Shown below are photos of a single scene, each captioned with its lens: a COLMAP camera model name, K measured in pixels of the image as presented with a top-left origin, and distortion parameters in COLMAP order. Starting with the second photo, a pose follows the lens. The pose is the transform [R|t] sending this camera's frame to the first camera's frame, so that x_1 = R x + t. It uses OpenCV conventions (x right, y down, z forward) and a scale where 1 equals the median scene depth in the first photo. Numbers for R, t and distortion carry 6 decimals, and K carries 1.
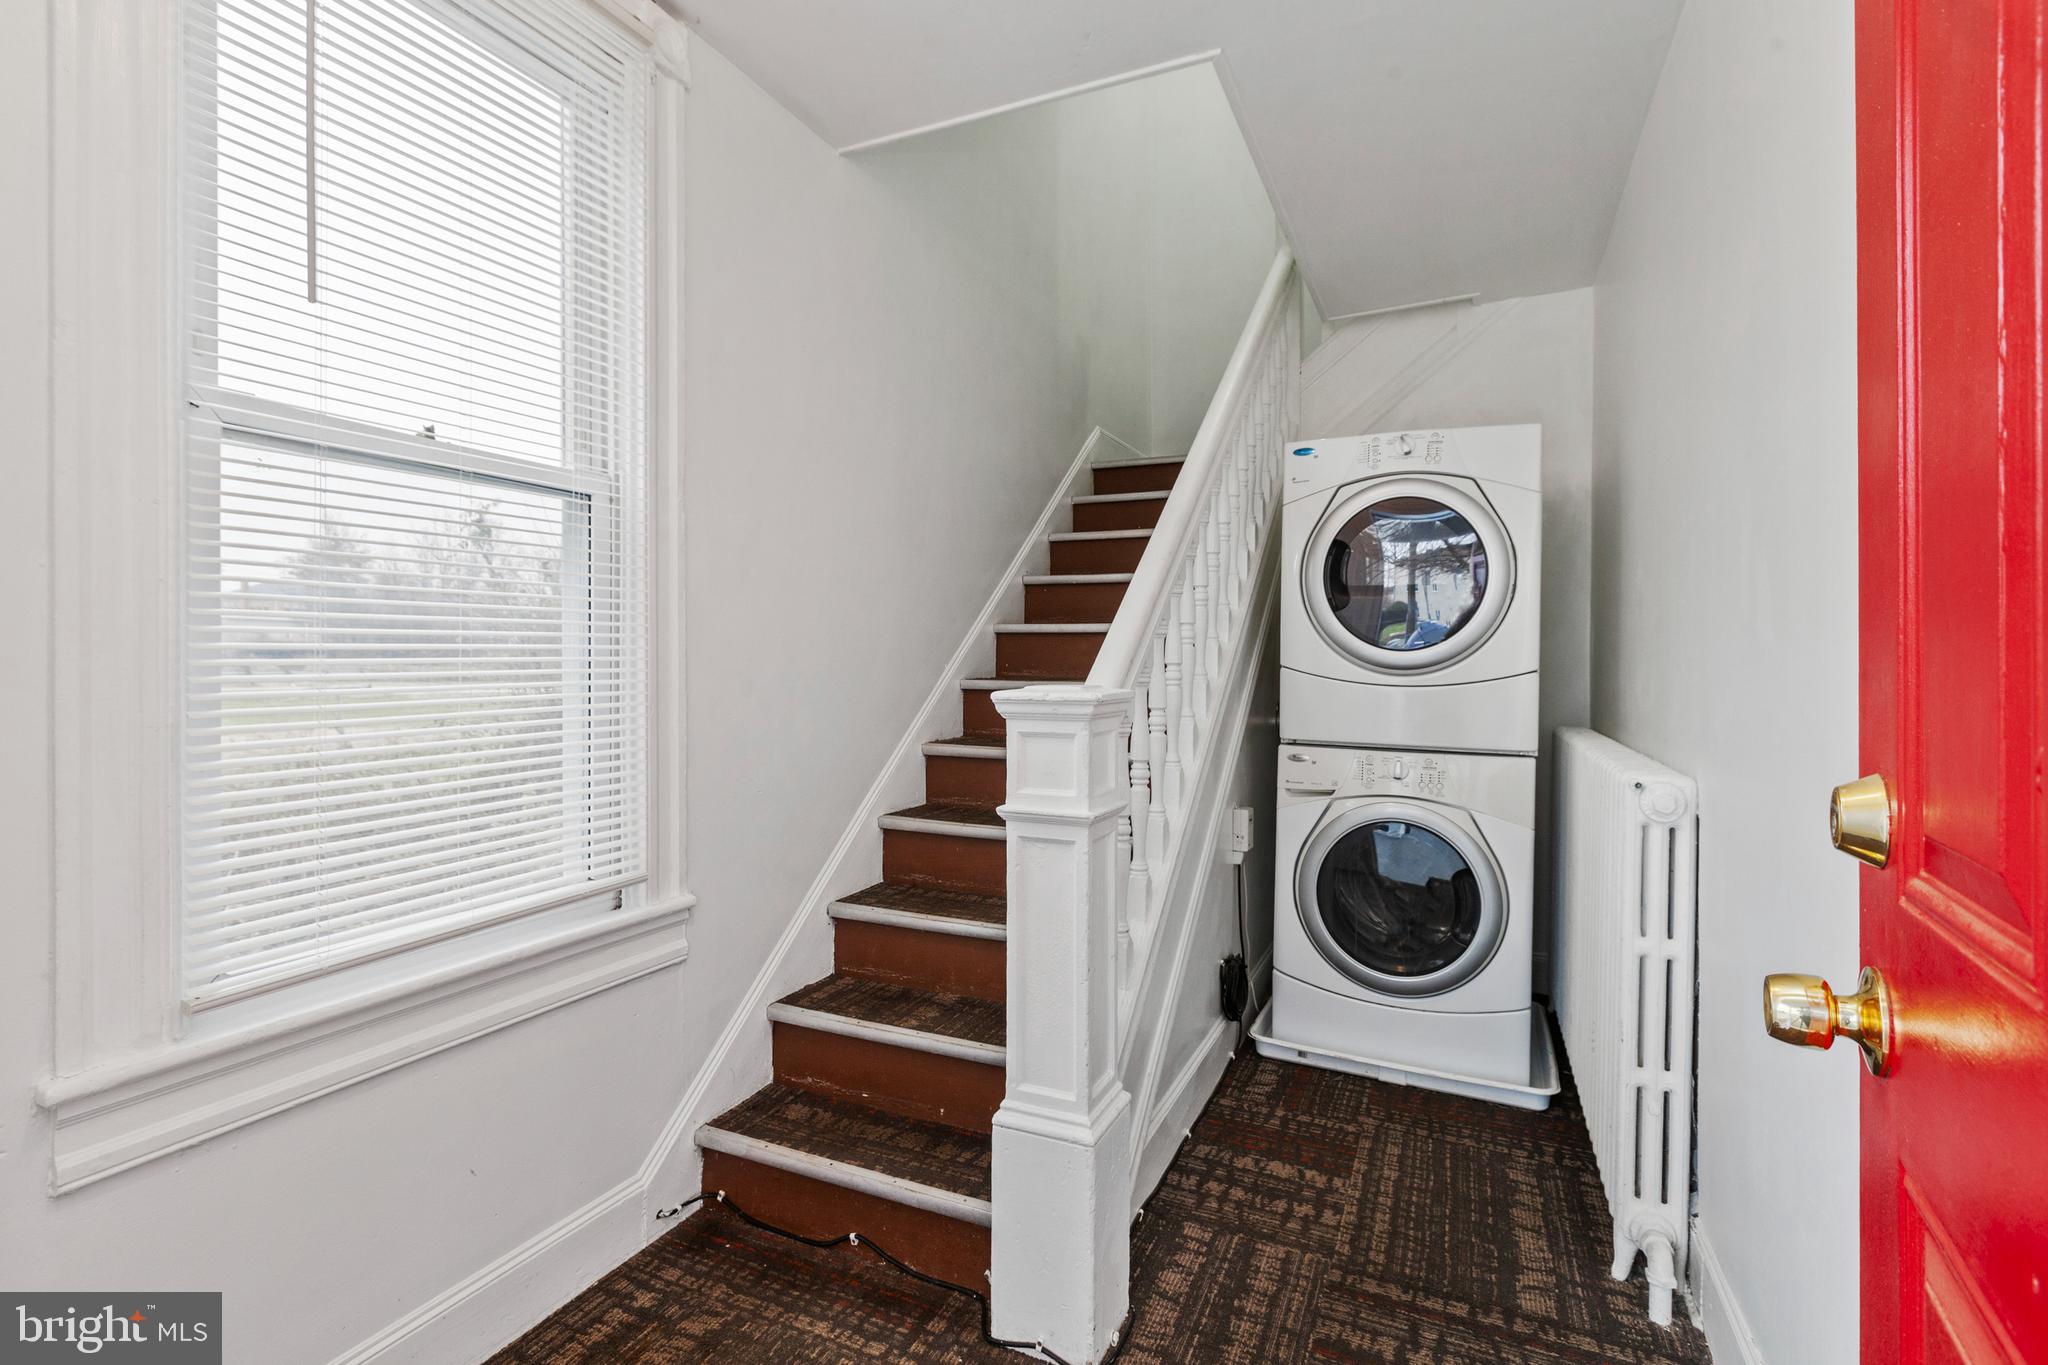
lens RADIAL K [[960.4, 0, 1041.3], [0, 960.4, 651.4], [0, 0, 1]] dist [0.001042, 0.001610]
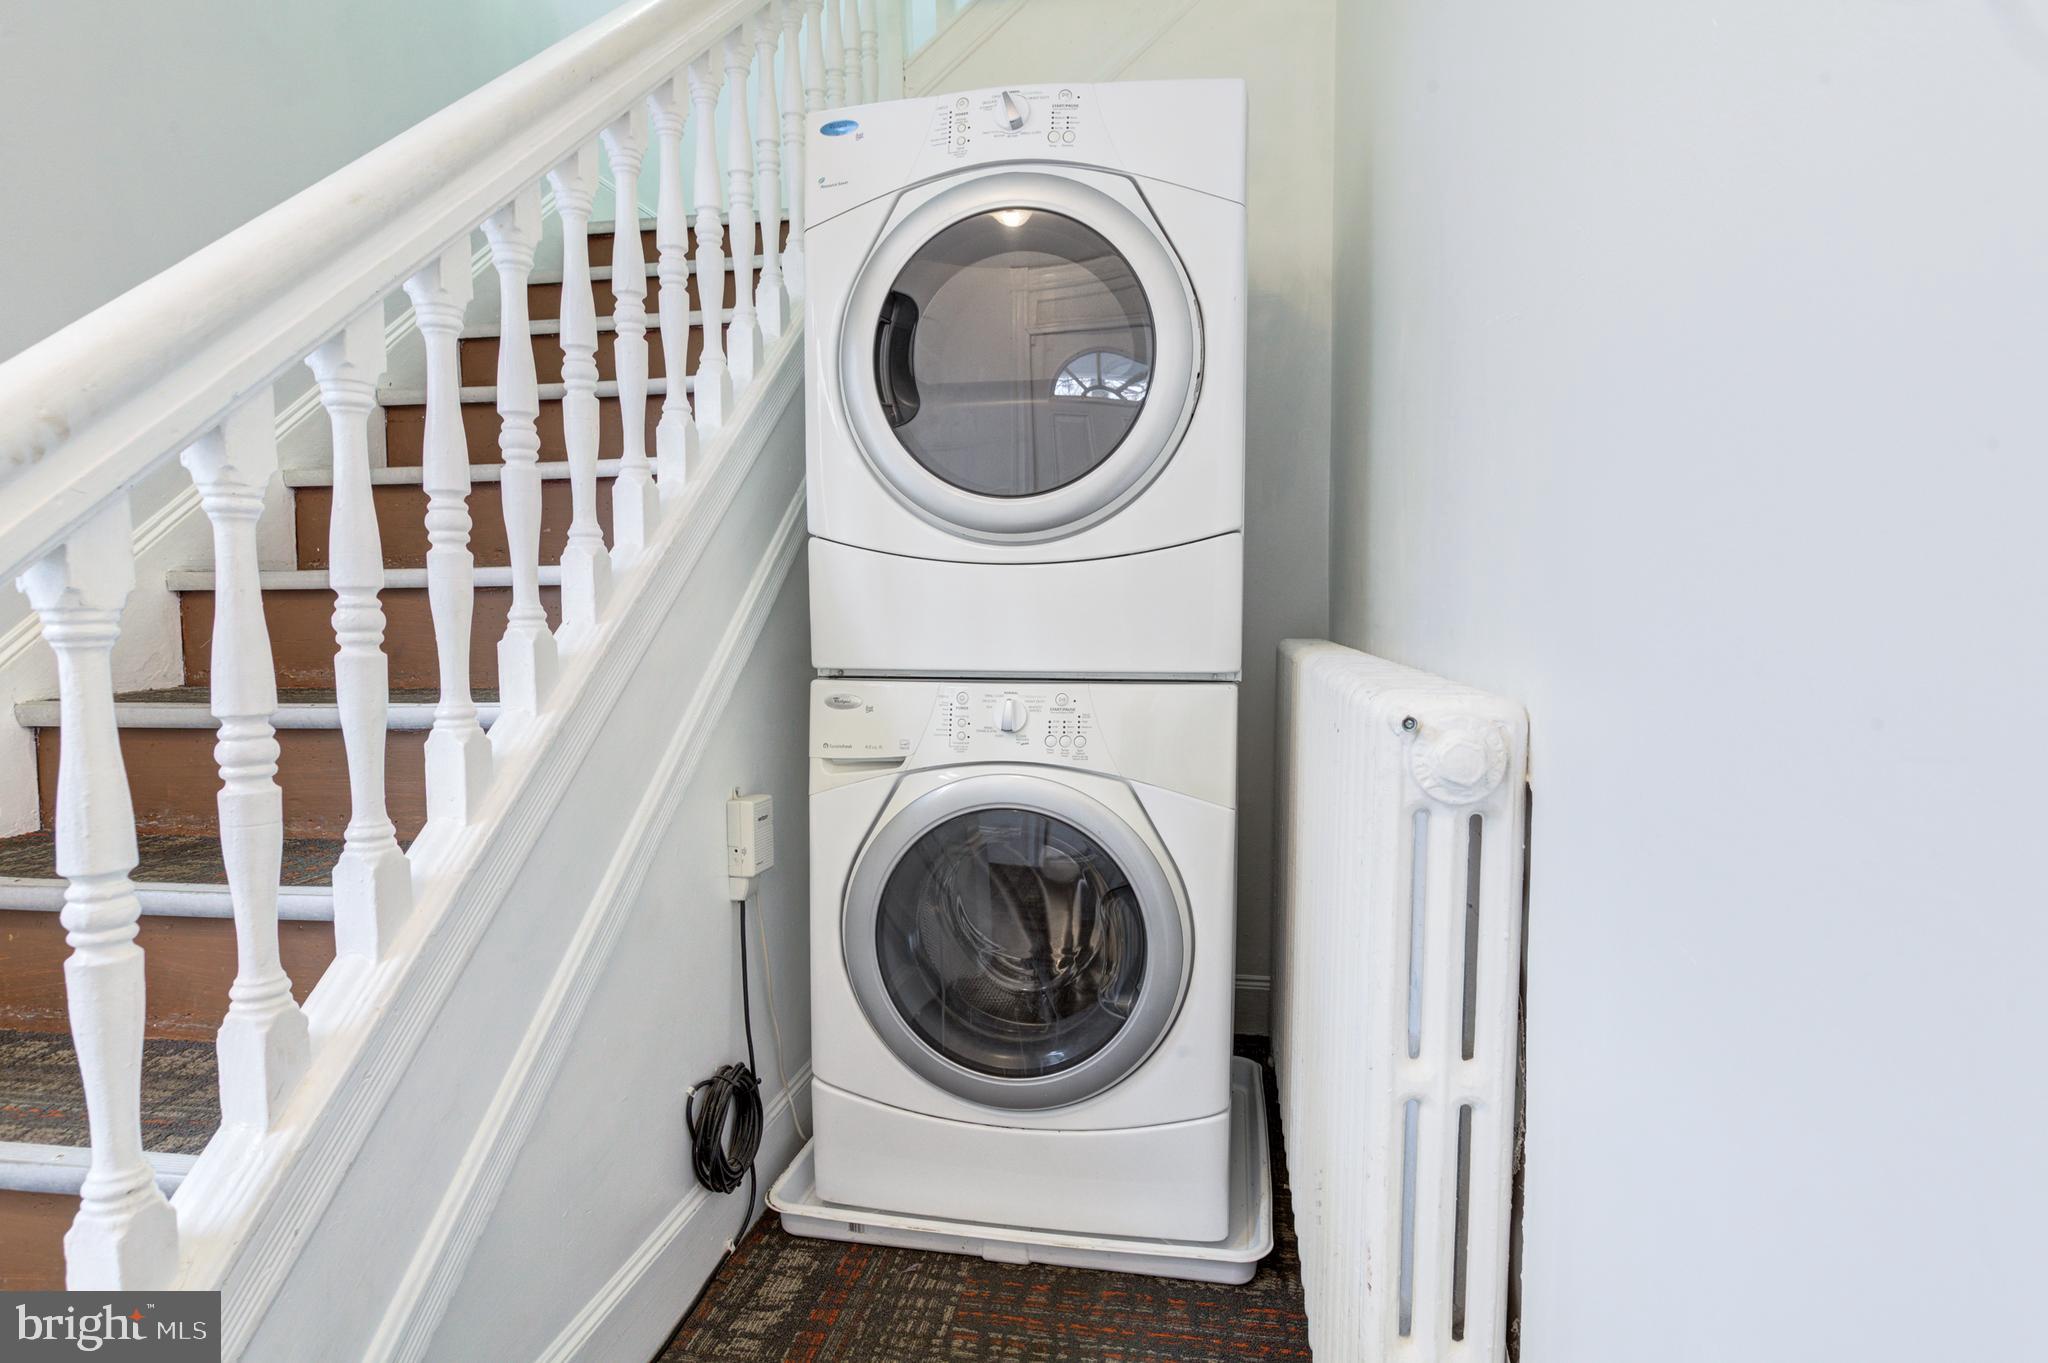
lens RADIAL K [[1114.6, 0, 1021.5], [0, 1114.6, 679.7], [0, 0, 1]] dist [-0.002089, 0.000058]
pose [[0.970405, -0.034723, 0.238975, 0.222704], [0.016552, 0.996845, 0.077629, 0.052504], [-0.240916, -0.071376, 0.967918, 0.372982]]
